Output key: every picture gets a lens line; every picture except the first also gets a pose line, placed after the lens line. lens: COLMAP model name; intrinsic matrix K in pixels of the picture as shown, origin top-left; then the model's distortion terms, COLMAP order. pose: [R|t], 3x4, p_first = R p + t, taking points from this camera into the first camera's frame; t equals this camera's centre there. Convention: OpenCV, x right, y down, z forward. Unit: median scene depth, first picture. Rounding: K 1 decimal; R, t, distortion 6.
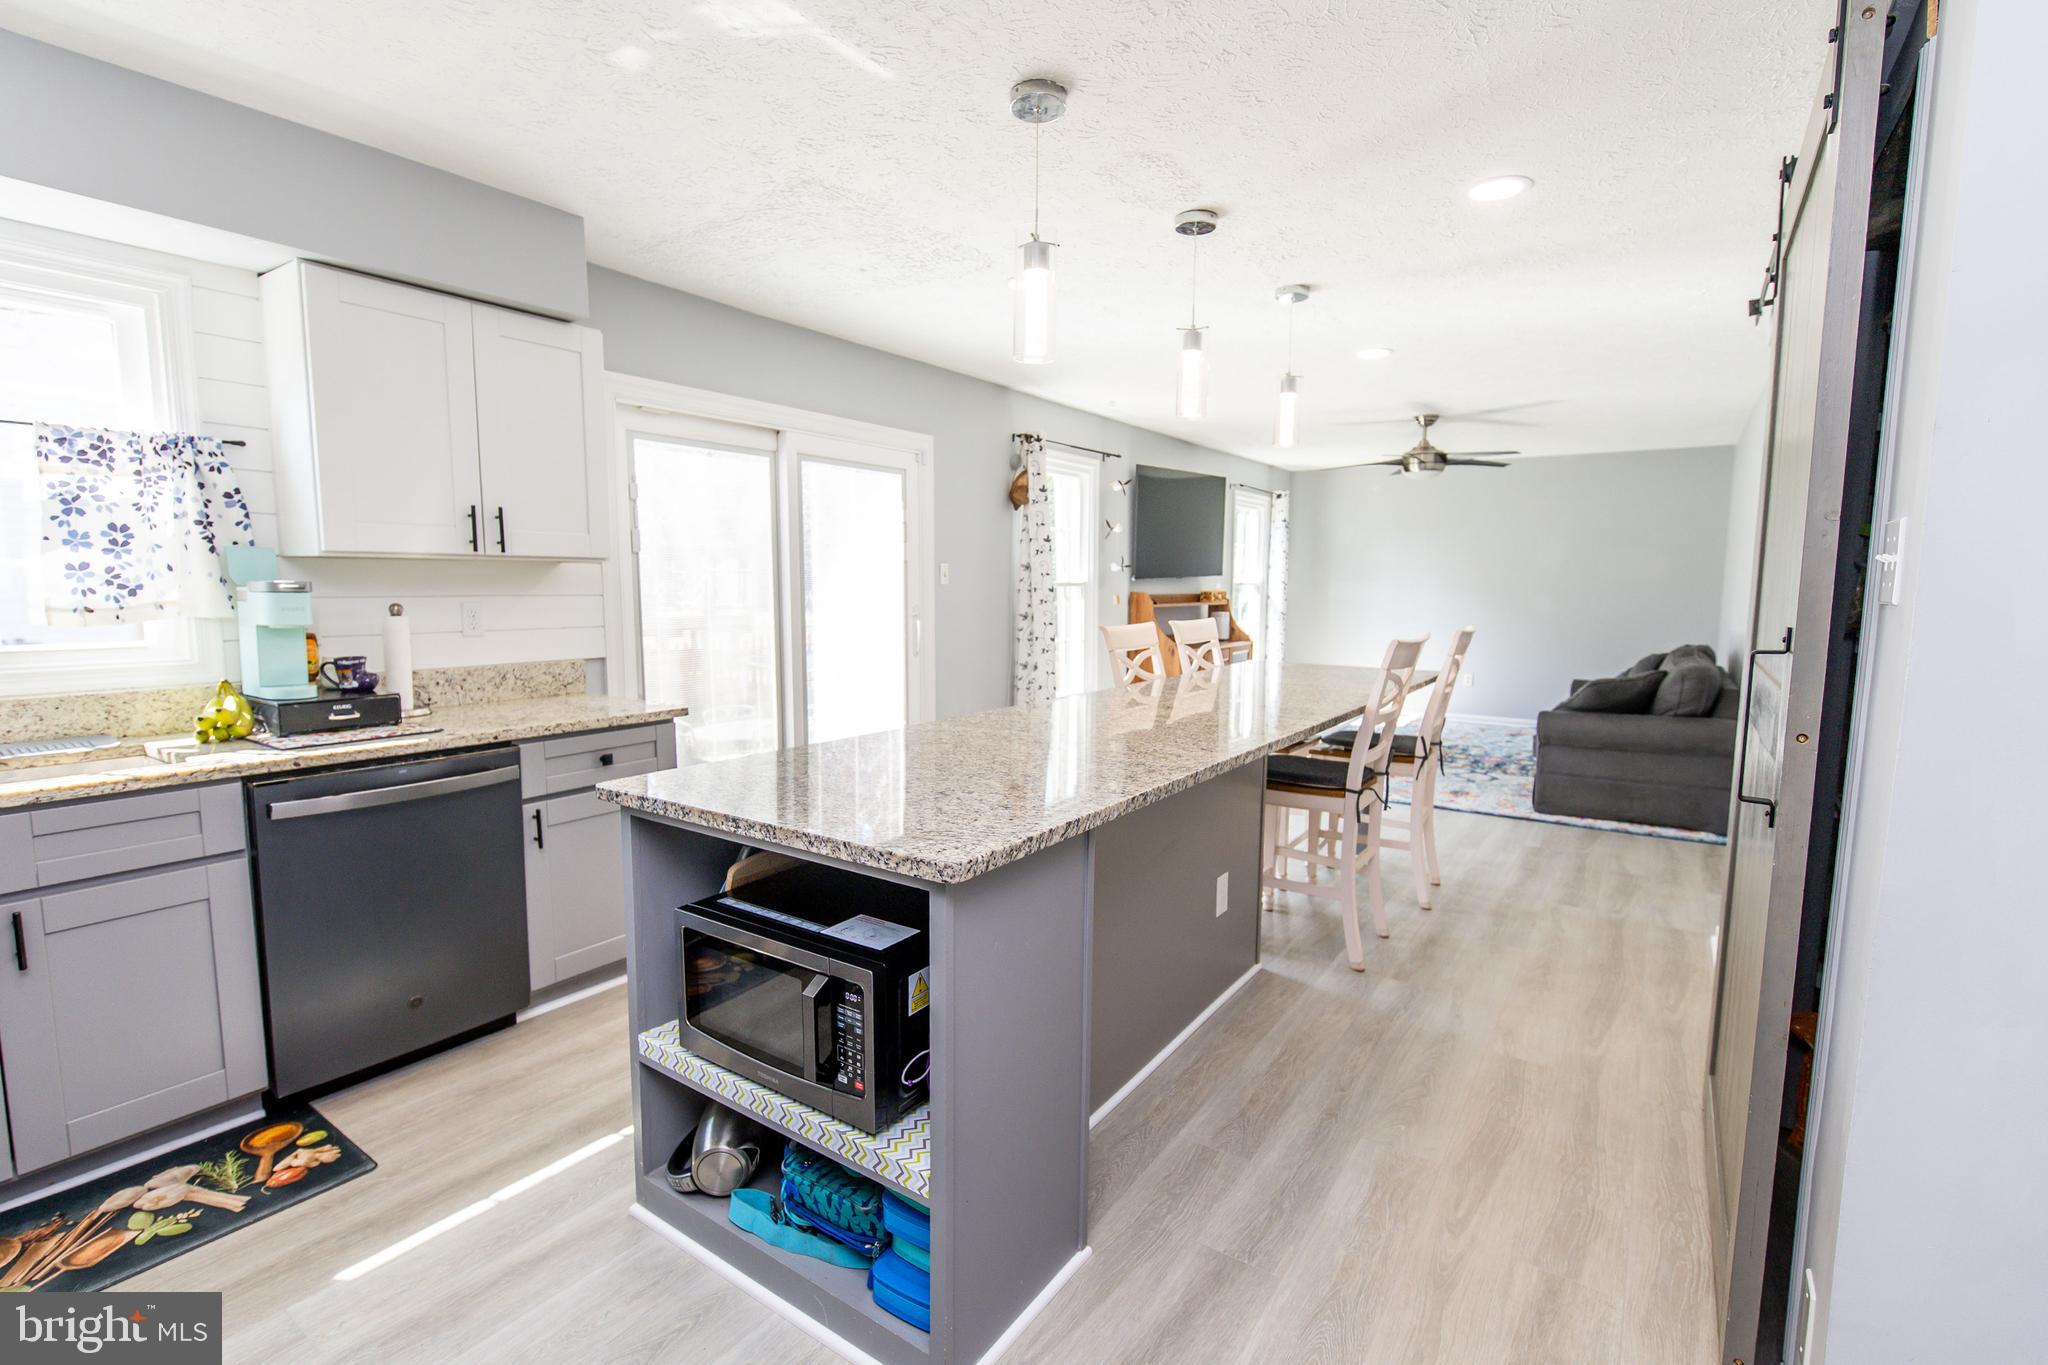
lens RADIAL K [[931.6, 0, 1033.6], [0, 931.6, 690.6], [0, 0, 1]] dist [0.002211, -0.001130]
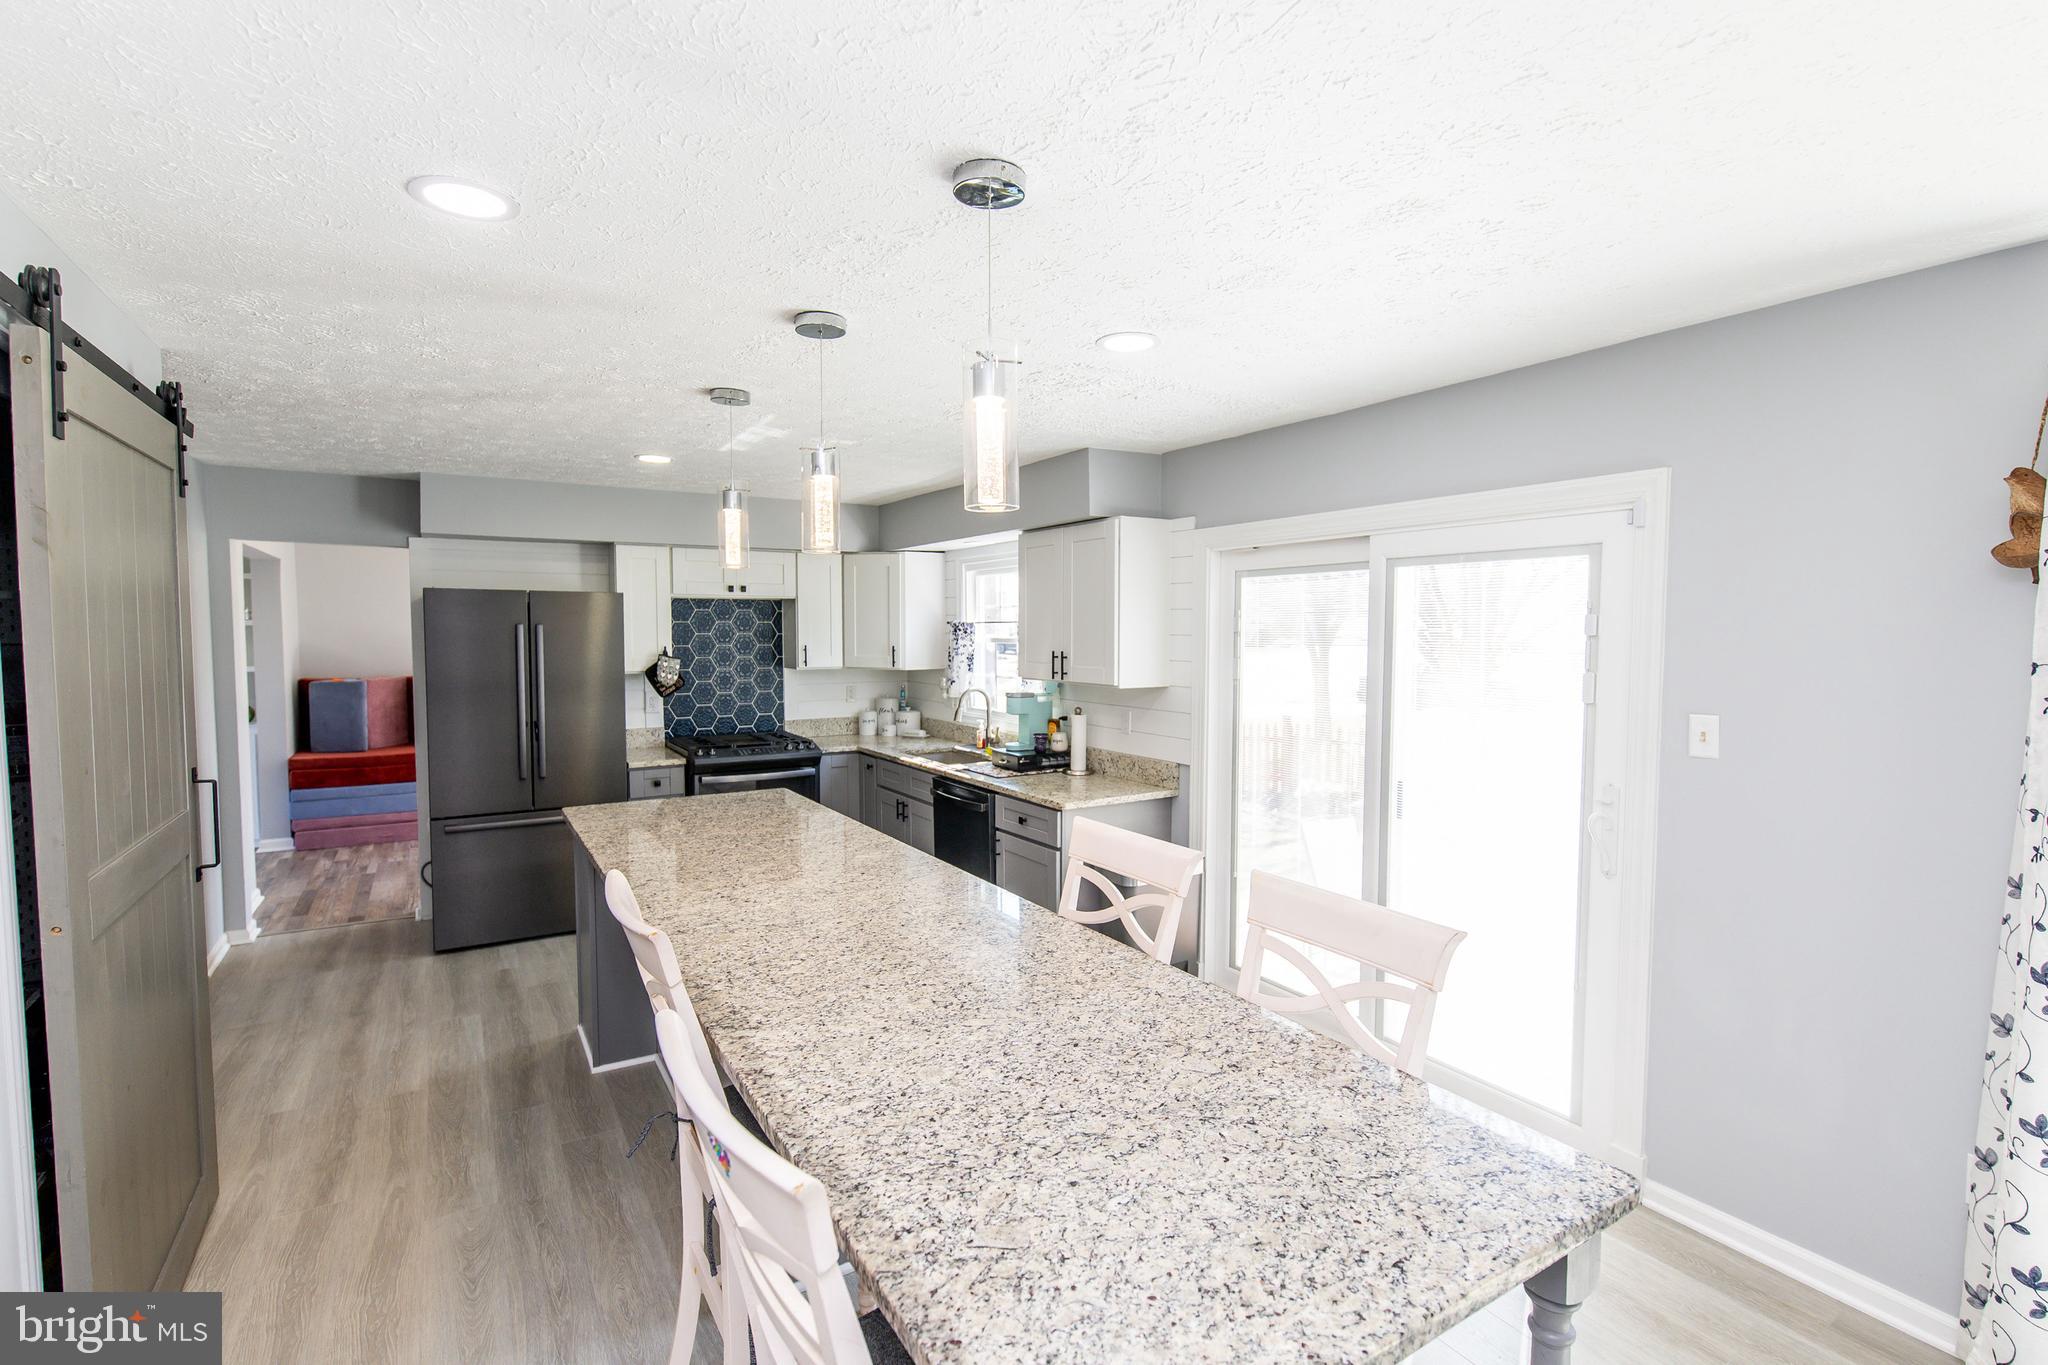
lens RADIAL K [[946.0, 0, 1024.0], [0, 946.0, 682.5], [0, 0, 1]] dist [-0.003045, -0.000256]
pose [[-0.412138, 0.045051, -0.910007, 1.087223], [-0.111065, 0.988844, 0.099255, -0.353113], [0.904327, 0.141977, -0.402537, 1.901550]]
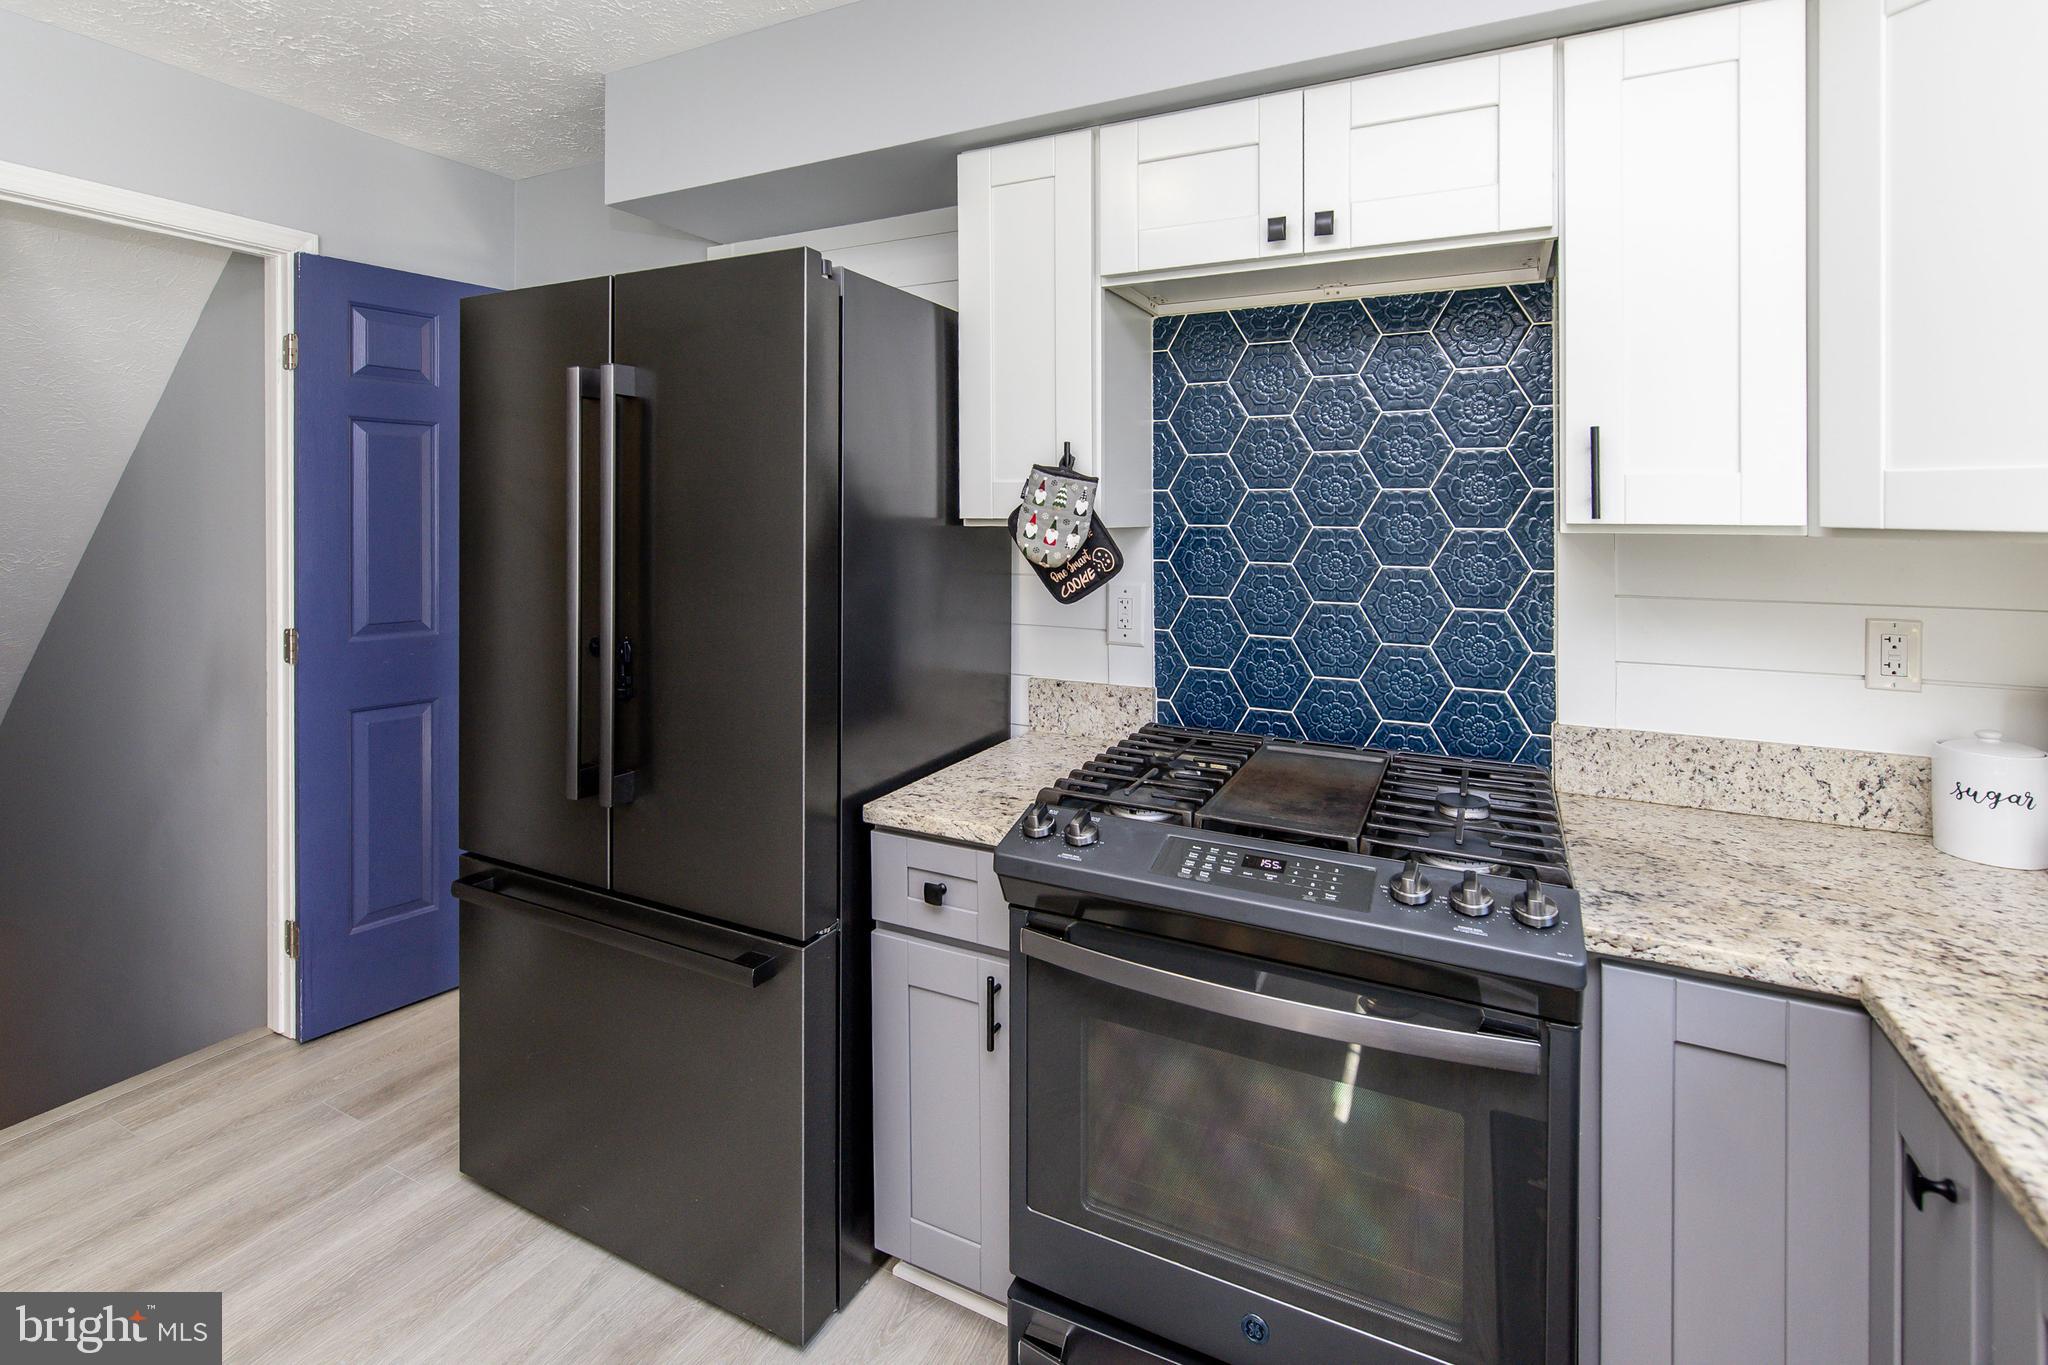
lens RADIAL K [[938.2, 0, 1039.1], [0, 938.2, 510.9], [0, 0, 1]] dist [-0.000904, -0.000448]
pose [[-0.991494, -0.013879, -0.129413, -0.586612], [-0.027944, 0.993811, 0.107512, -0.133240], [0.127120, 0.110213, -0.985745, 0.860216]]
